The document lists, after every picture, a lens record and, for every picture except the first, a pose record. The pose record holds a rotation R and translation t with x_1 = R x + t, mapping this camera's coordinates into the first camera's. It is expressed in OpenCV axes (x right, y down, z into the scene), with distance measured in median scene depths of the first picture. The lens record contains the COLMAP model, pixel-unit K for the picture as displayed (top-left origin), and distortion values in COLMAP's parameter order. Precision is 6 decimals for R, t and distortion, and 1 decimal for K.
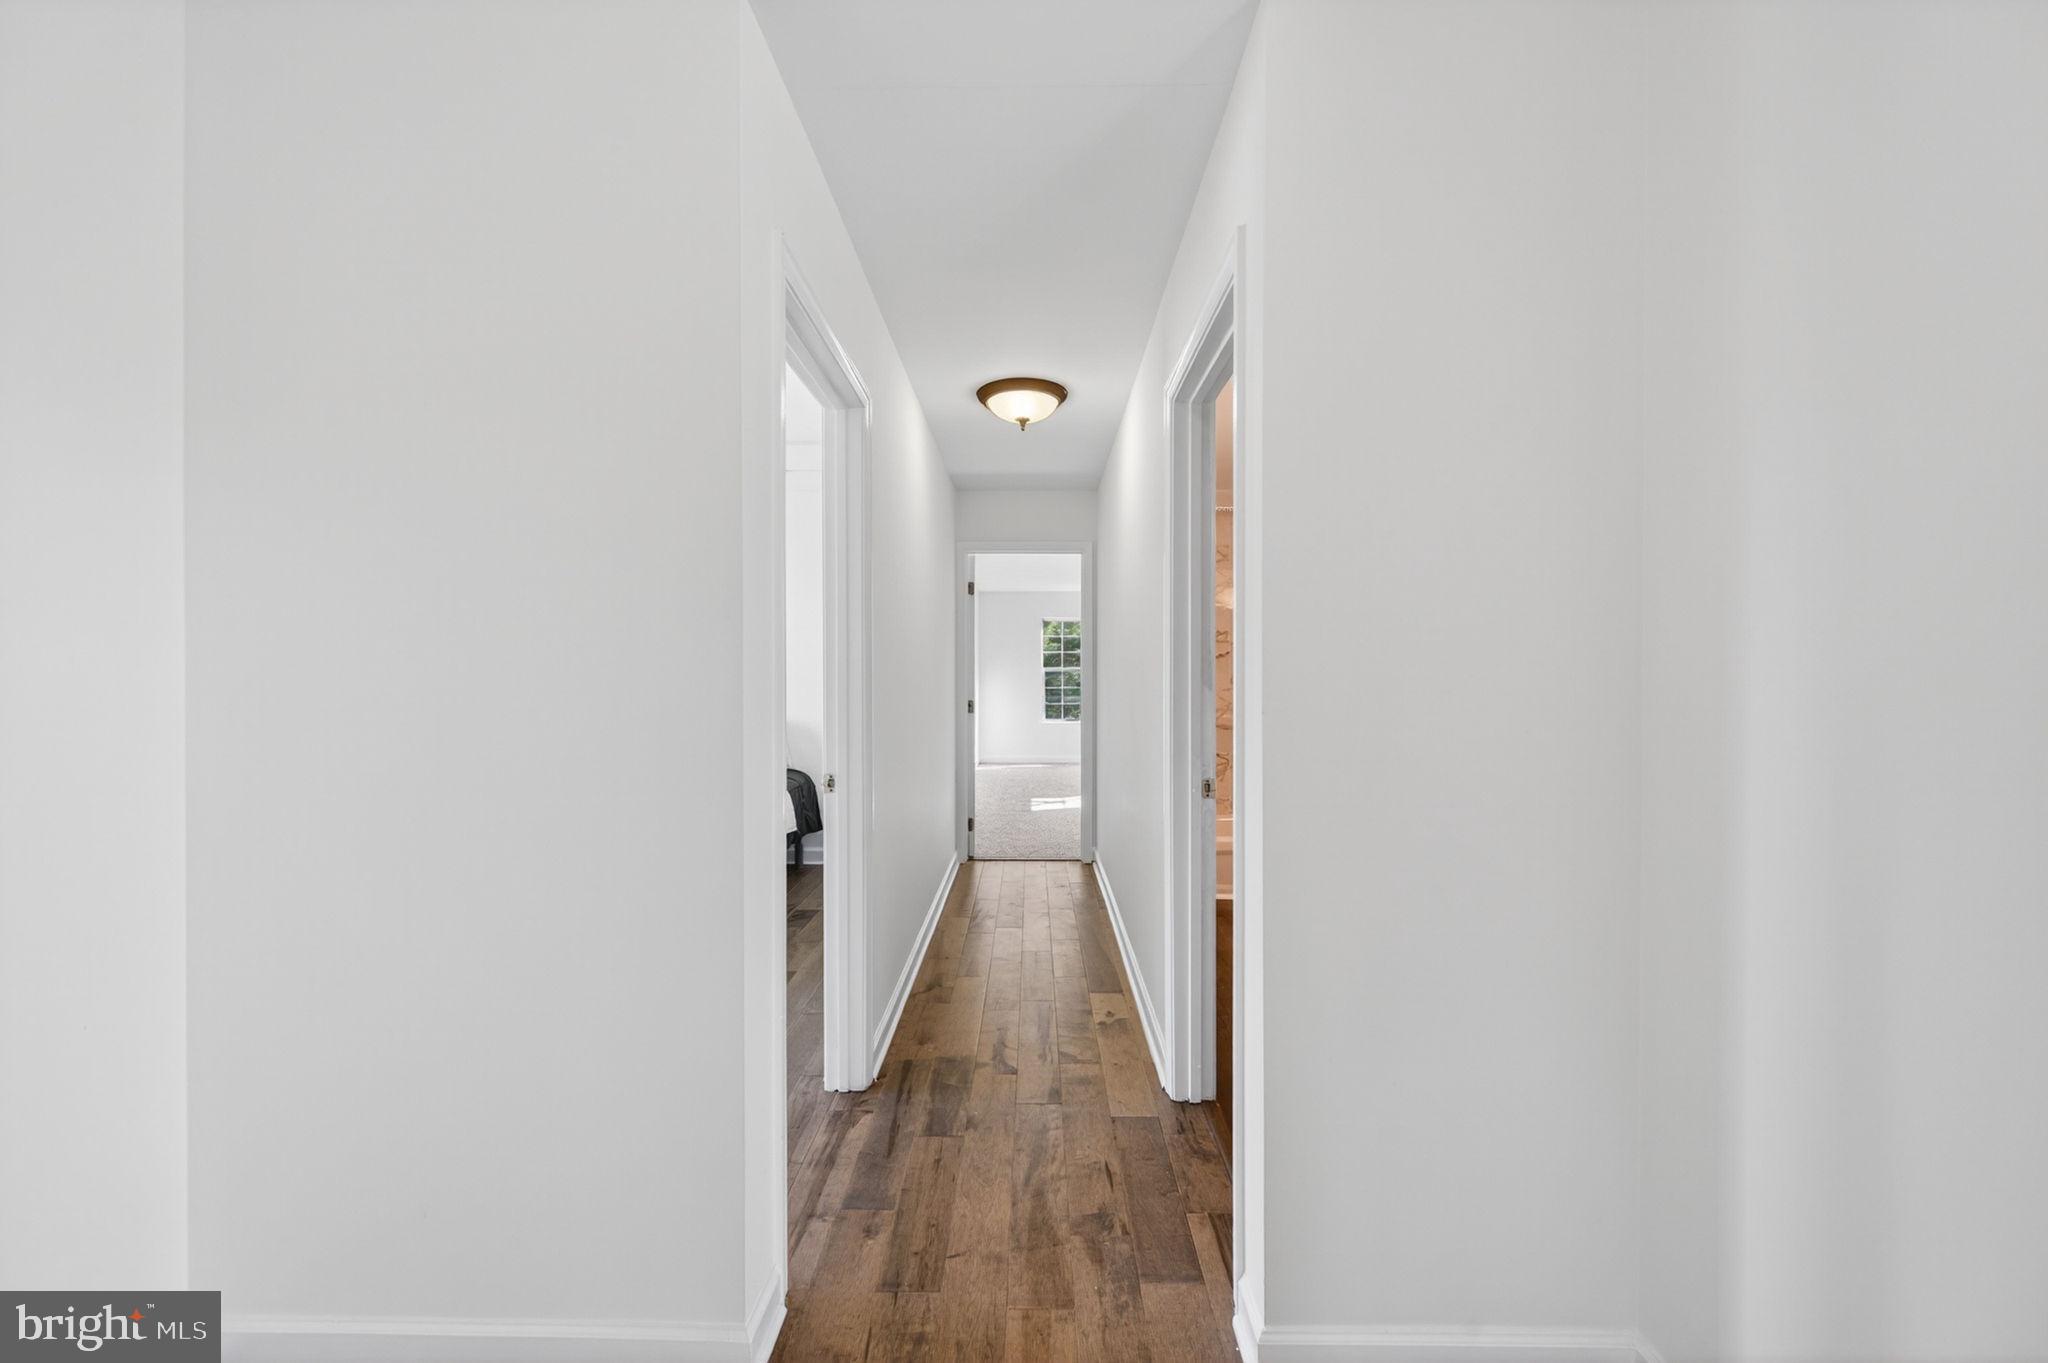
lens RADIAL K [[789.2, 0, 1024.2], [0, 789.2, 677.7], [0, 0, 1]] dist [0.000818, -0.000890]
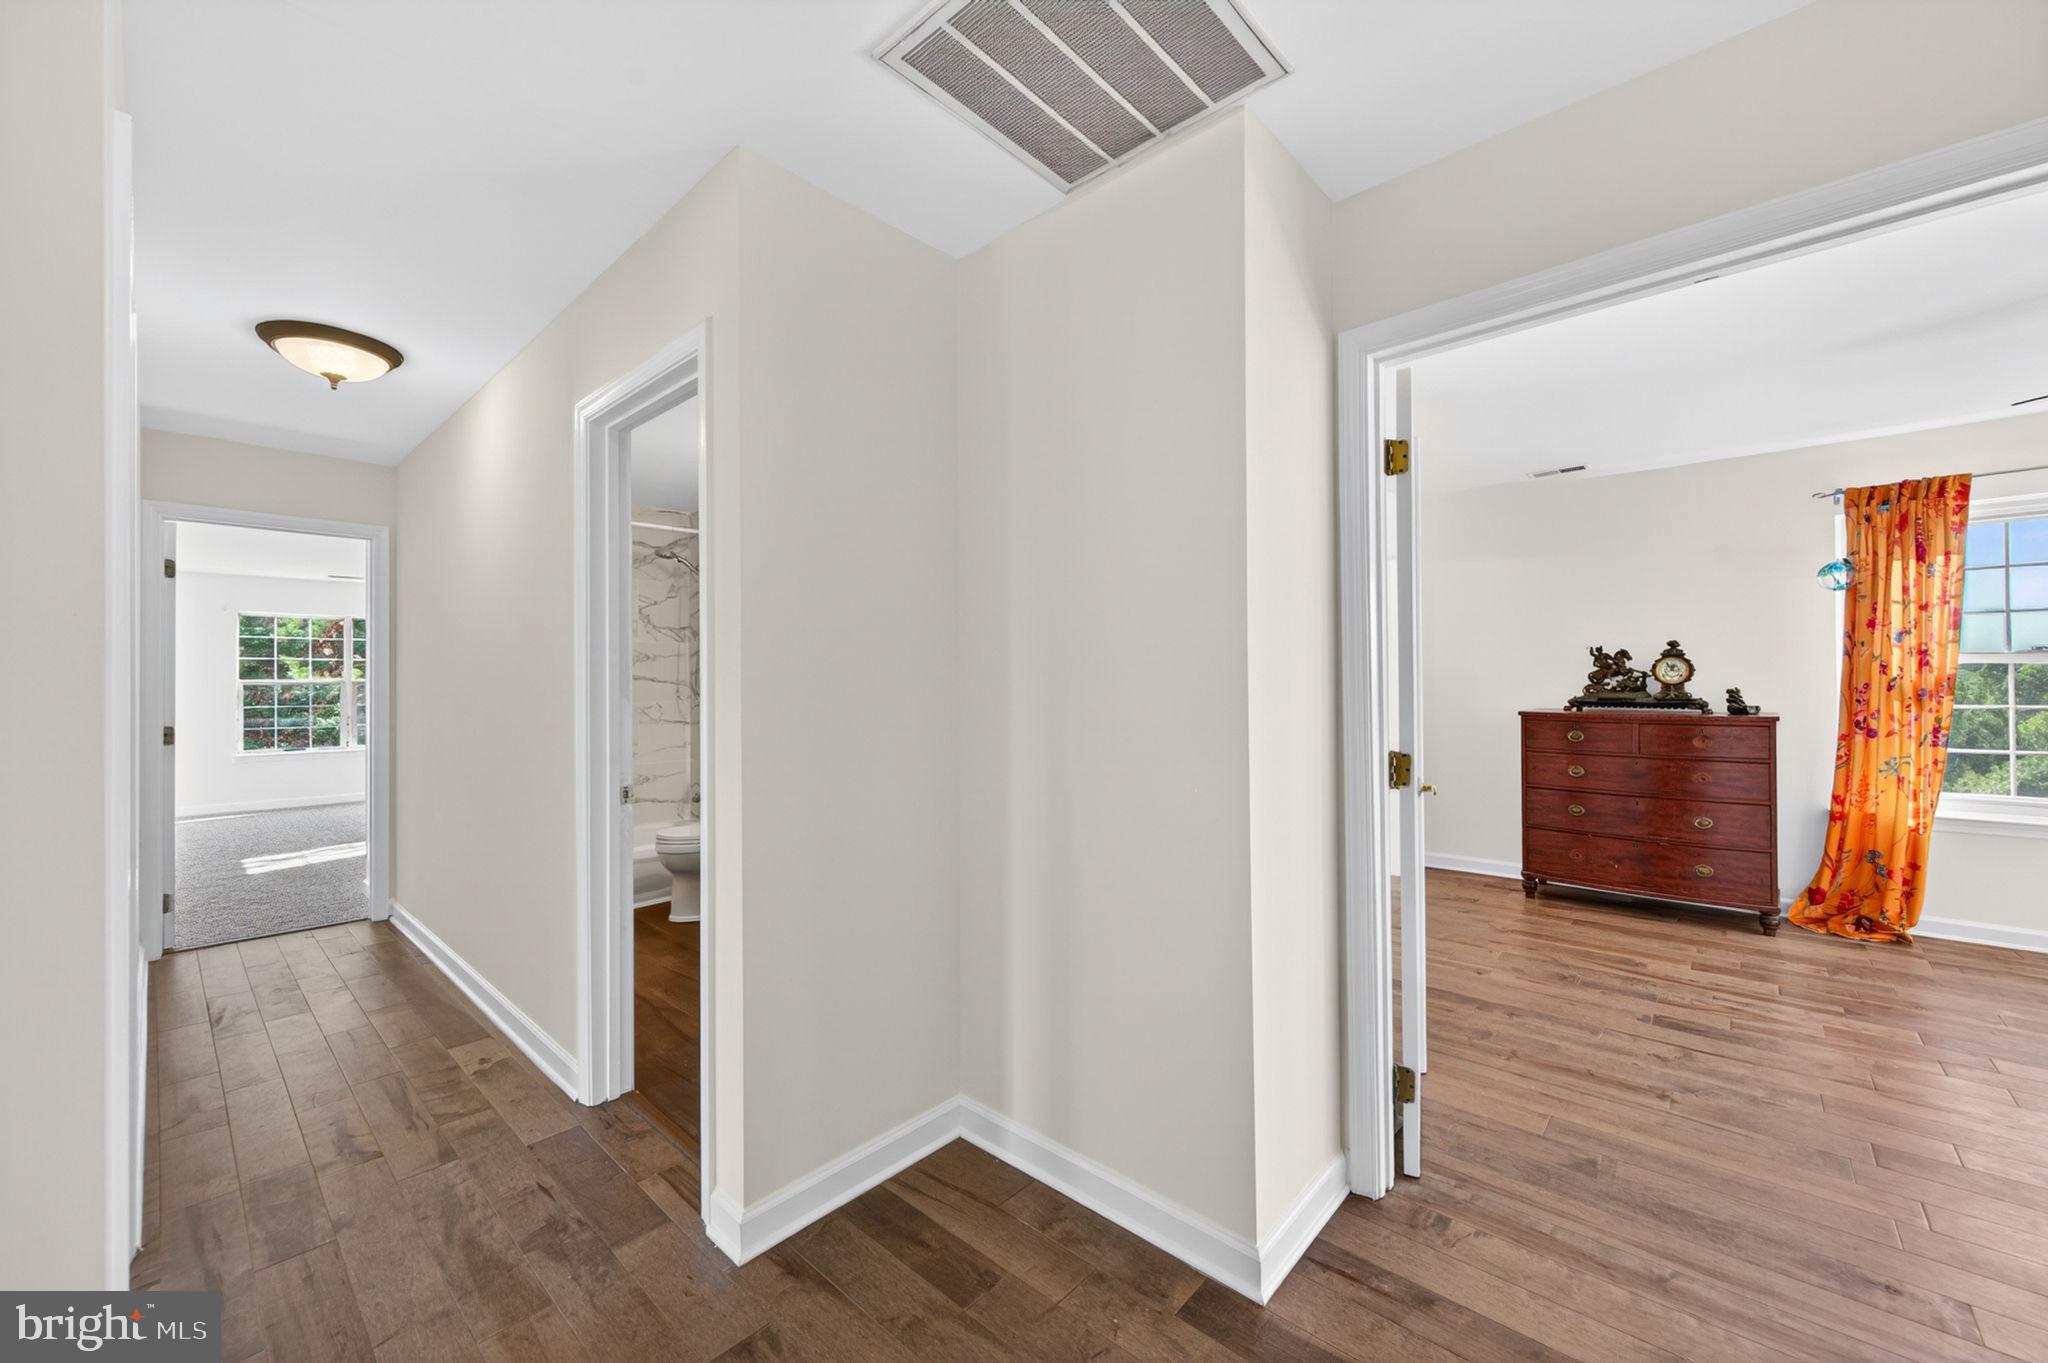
lens RADIAL K [[789.2, 0, 1032.0], [0, 789.2, 678.5], [0, 0, 1]] dist [0.000818, -0.000890]
pose [[0.667503, -0.005226, 0.744588, -0.183870], [0.013243, 0.999901, -0.004855, -0.002401], [-0.744489, 0.013101, 0.667506, -0.107251]]
